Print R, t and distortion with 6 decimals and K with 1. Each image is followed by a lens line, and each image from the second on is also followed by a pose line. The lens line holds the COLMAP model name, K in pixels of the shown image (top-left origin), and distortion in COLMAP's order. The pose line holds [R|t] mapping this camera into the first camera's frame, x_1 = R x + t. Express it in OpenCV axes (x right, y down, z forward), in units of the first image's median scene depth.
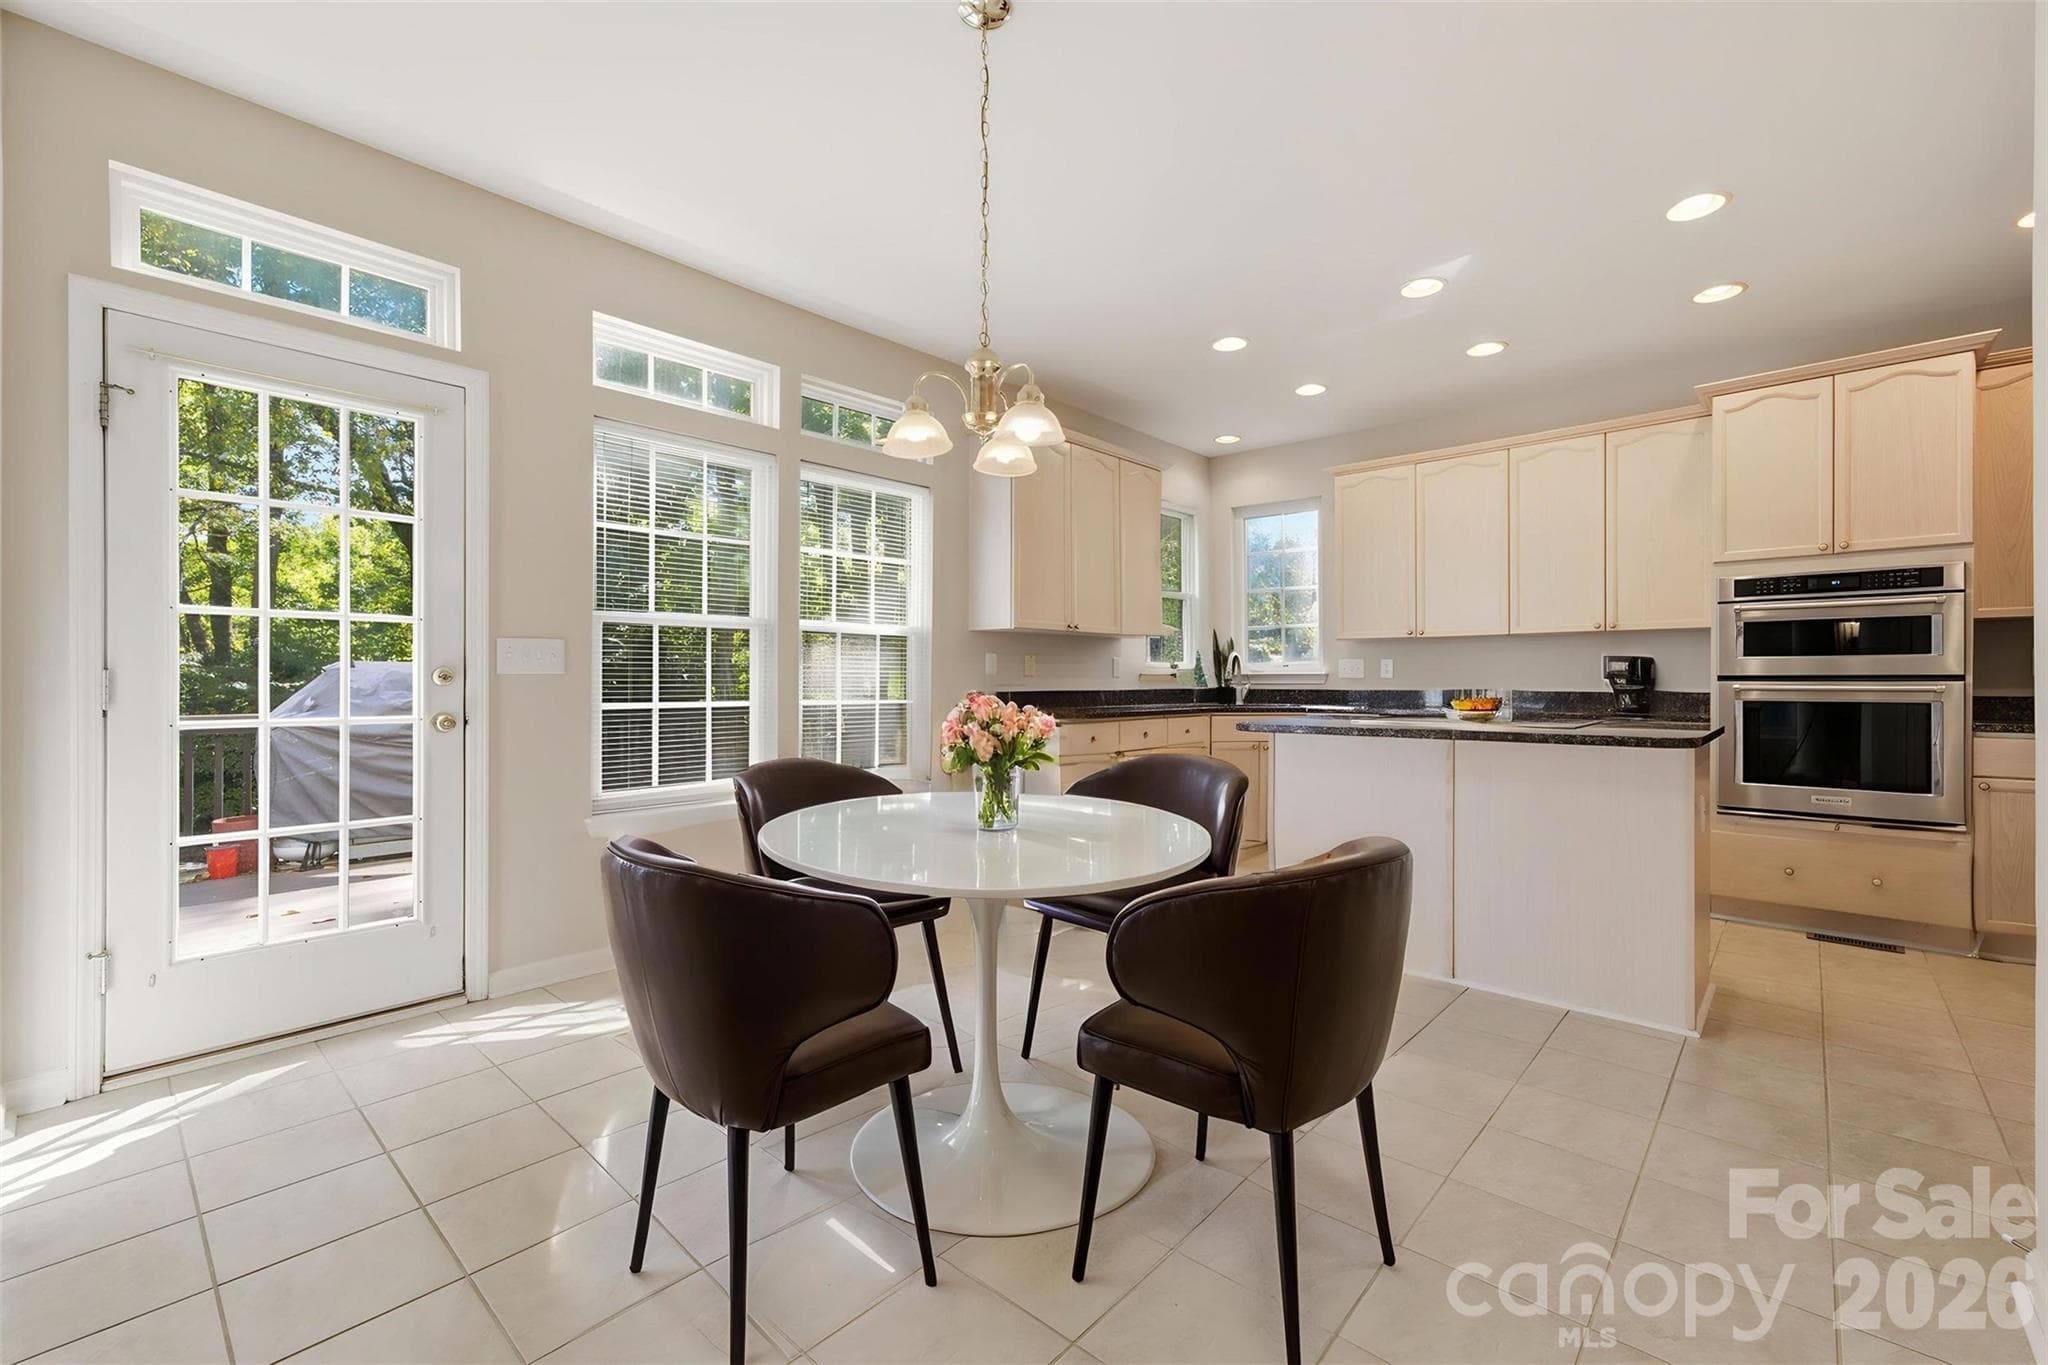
lens RADIAL K [[823.4, 0, 1068.0], [0, 823.4, 683.7], [0, 0, 1]] dist [-0.026564, 0.024913]
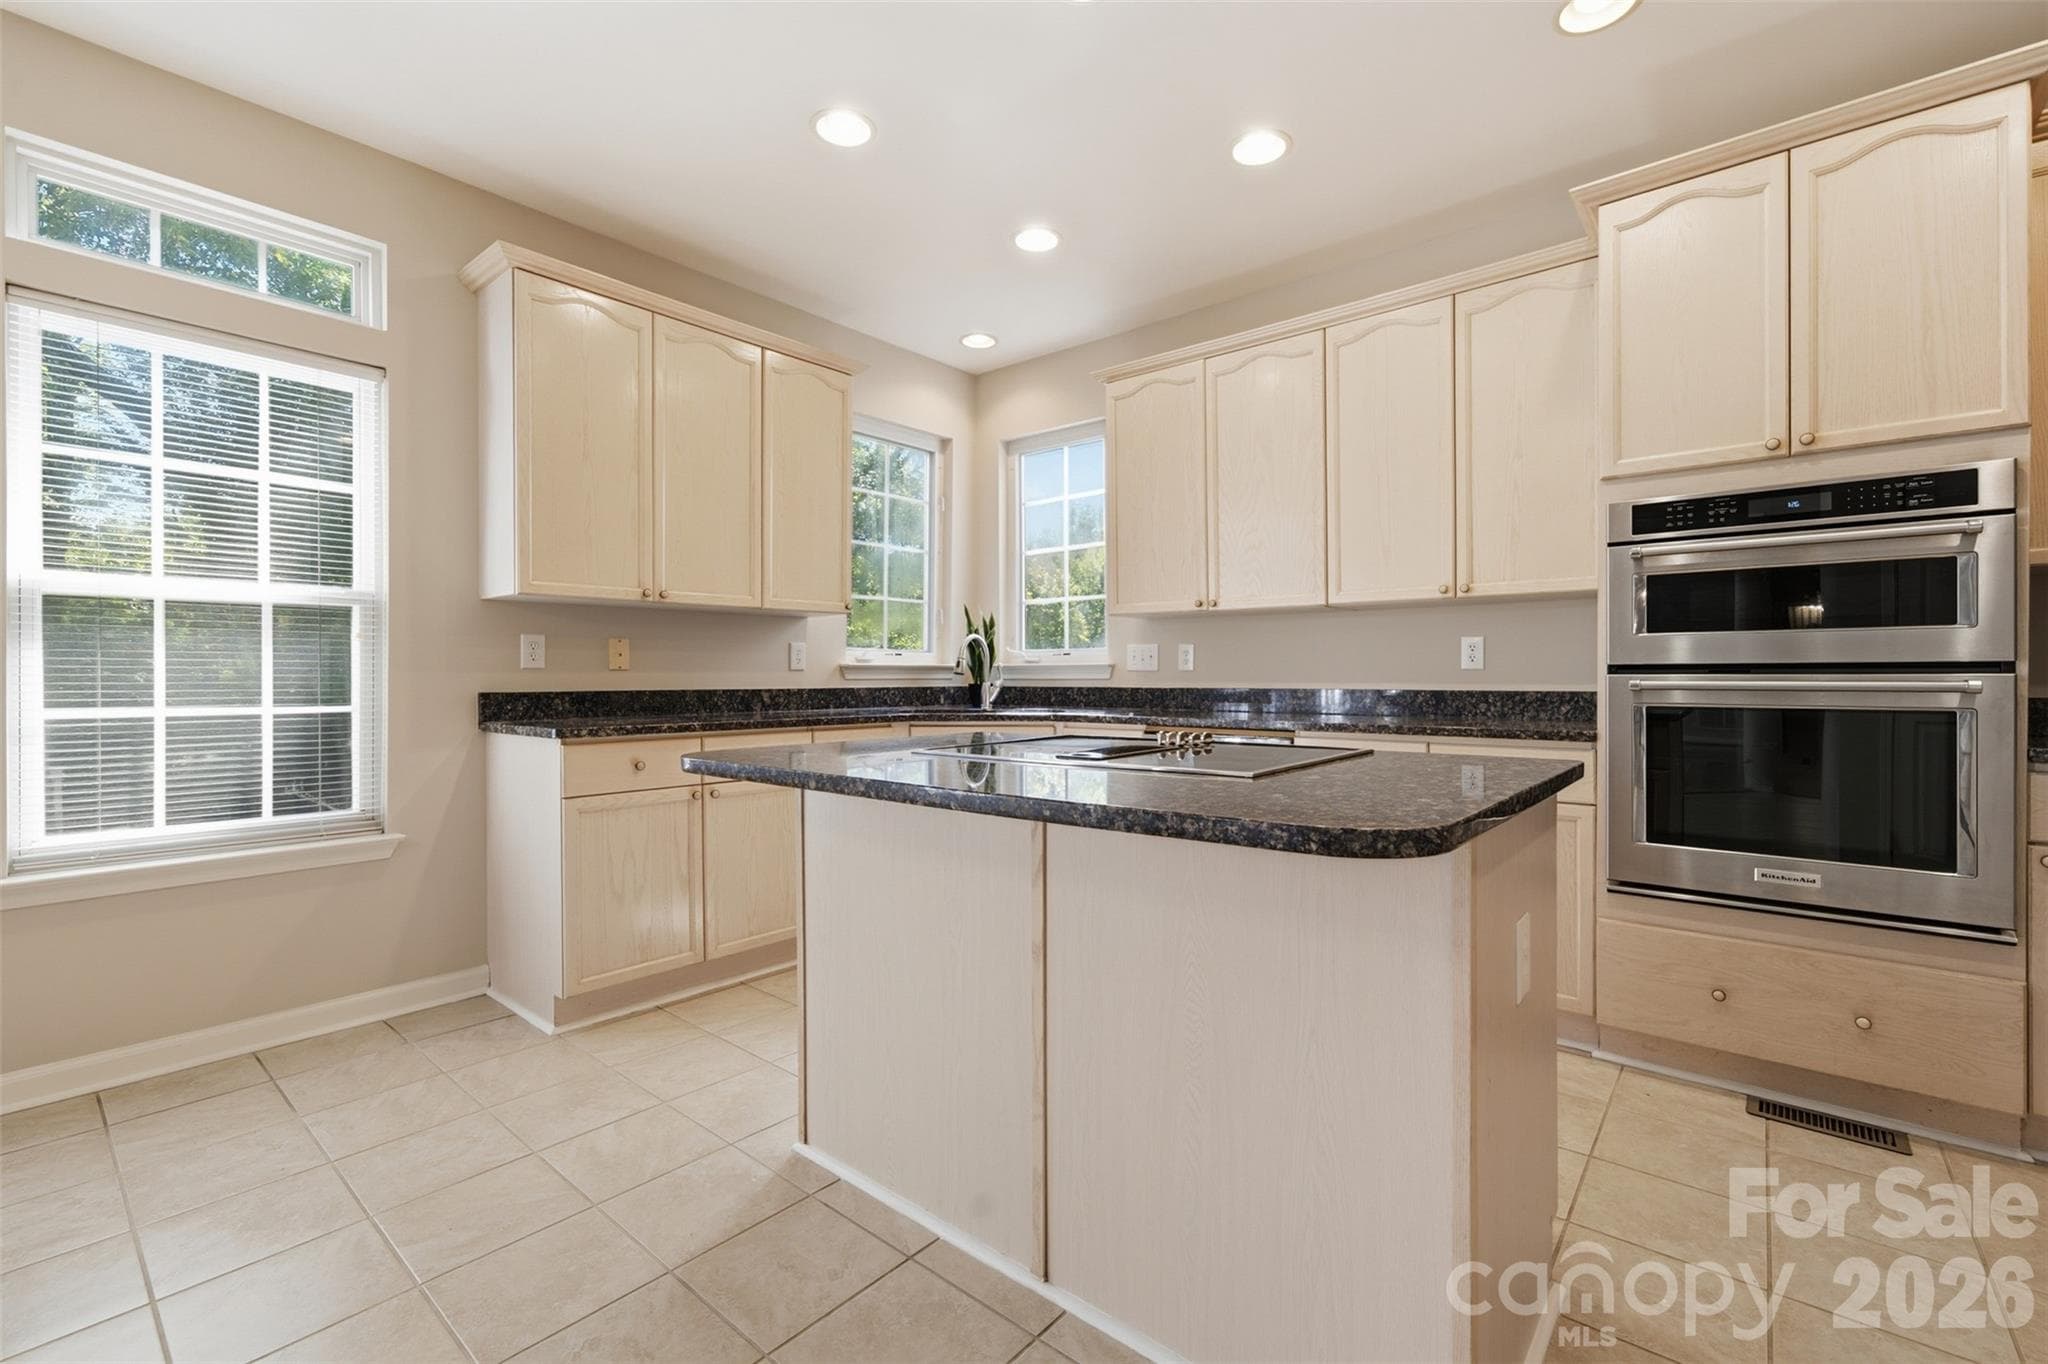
lens RADIAL K [[879.3, 0, 1029.9], [0, 879.3, 680.4], [0, 0, 1]] dist [-0.025026, 0.021140]
pose [[0.999989, -0.001900, 0.004333, 0.363620], [0.001902, 0.999998, -0.000349, 0.001217], [-0.004332, 0.000358, 0.999991, 0.355168]]
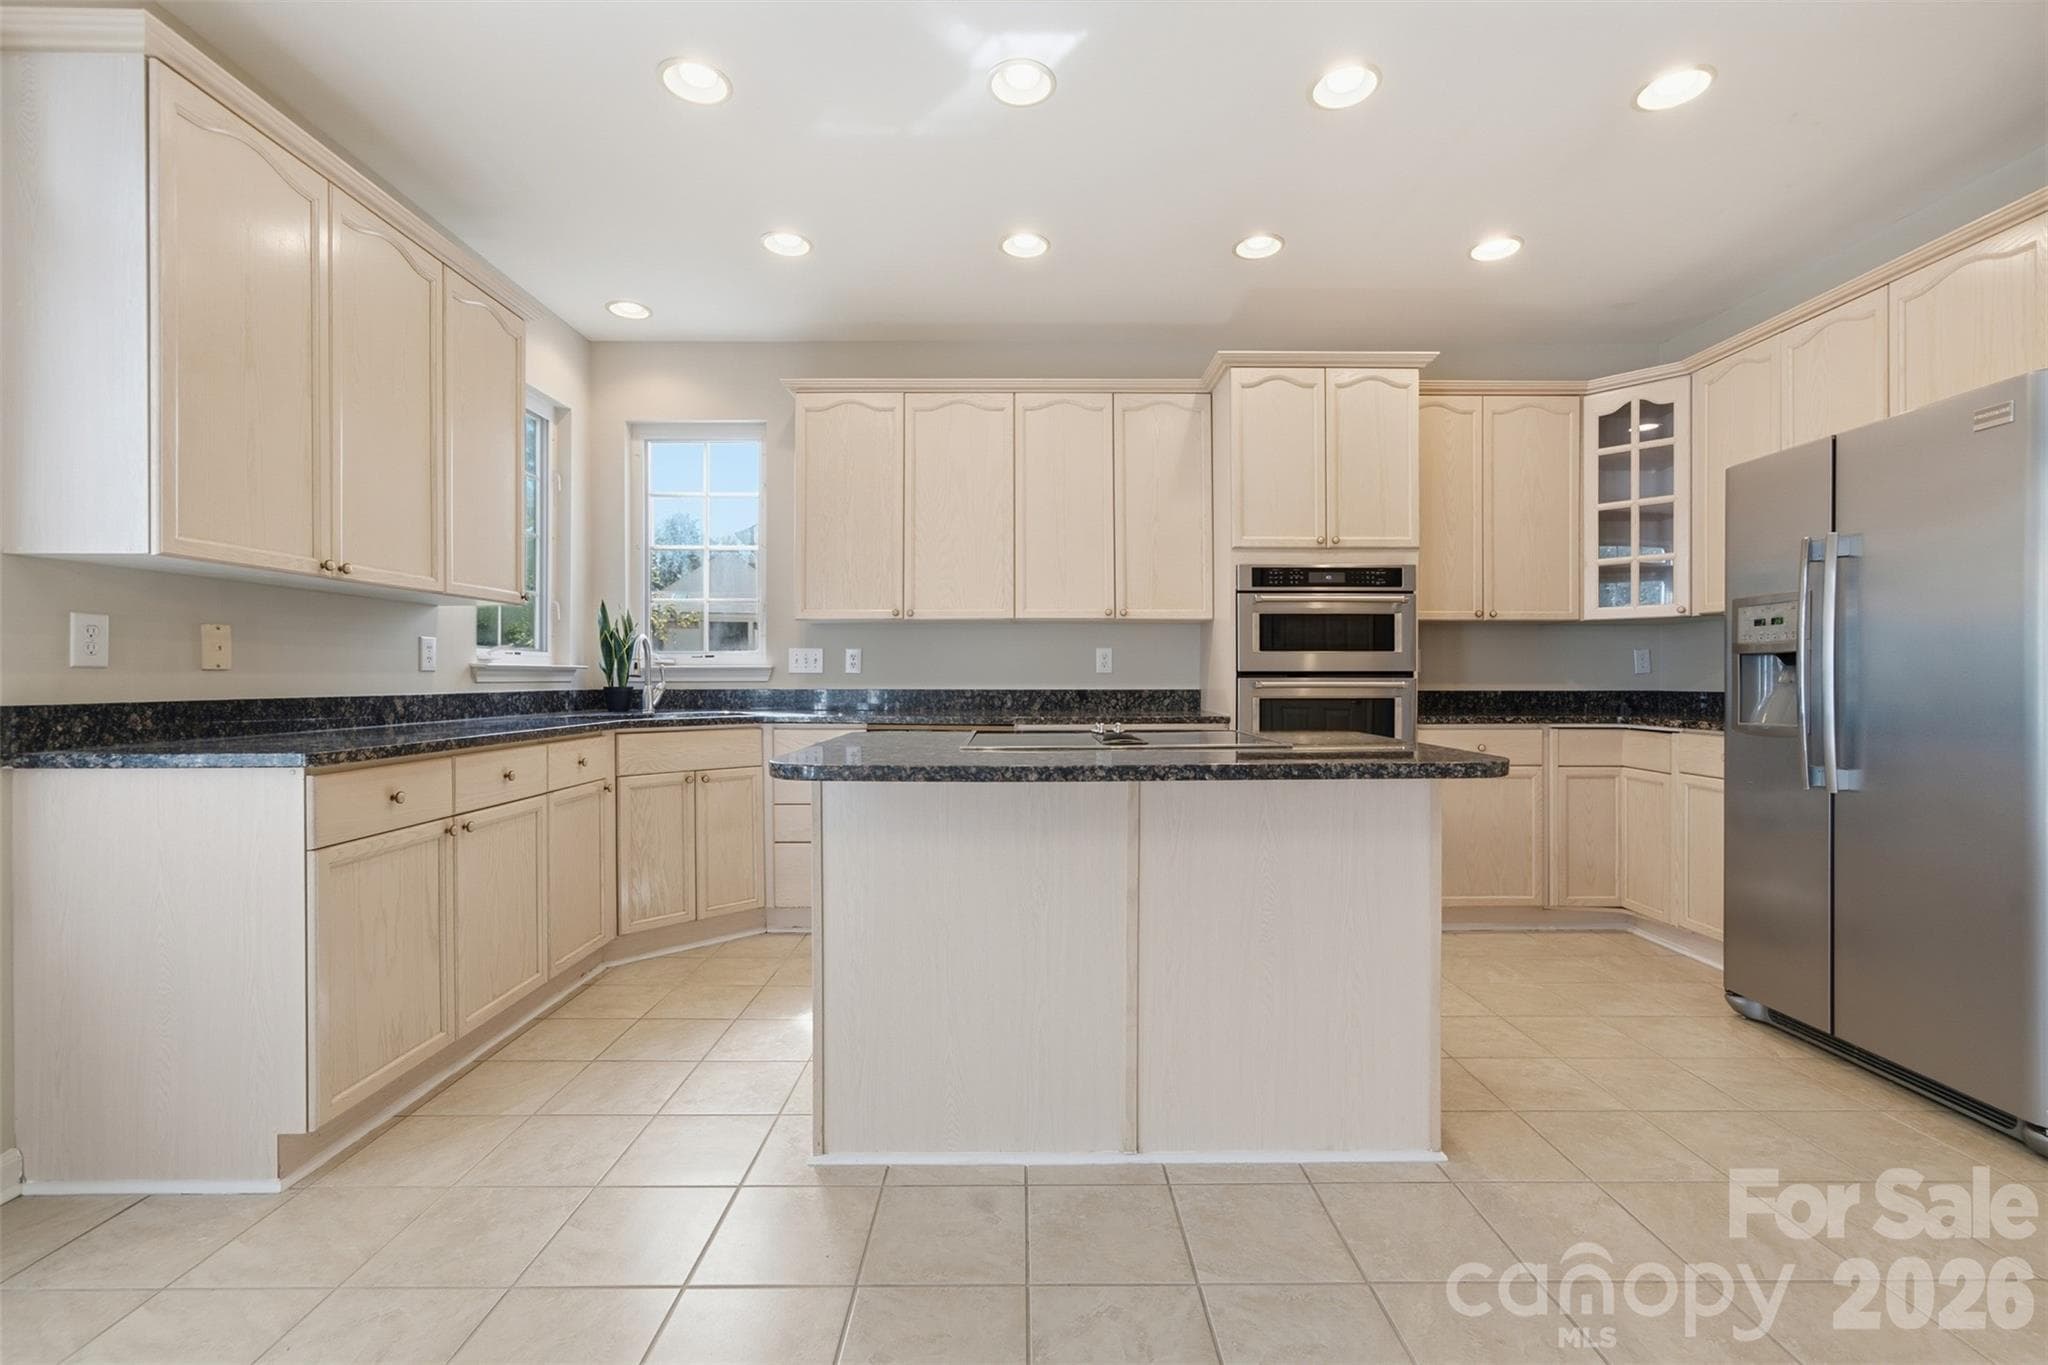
lens RADIAL K [[869.5, 0, 1024.0], [0, 869.5, 682.5], [0, 0, 1]] dist [-0.028009, 0.030667]
pose [[0.761424, -0.004650, 0.648237, -0.018777], [0.004533, 0.999988, 0.001848, -0.000128], [-0.648238, 0.001532, 0.761436, 0.415165]]
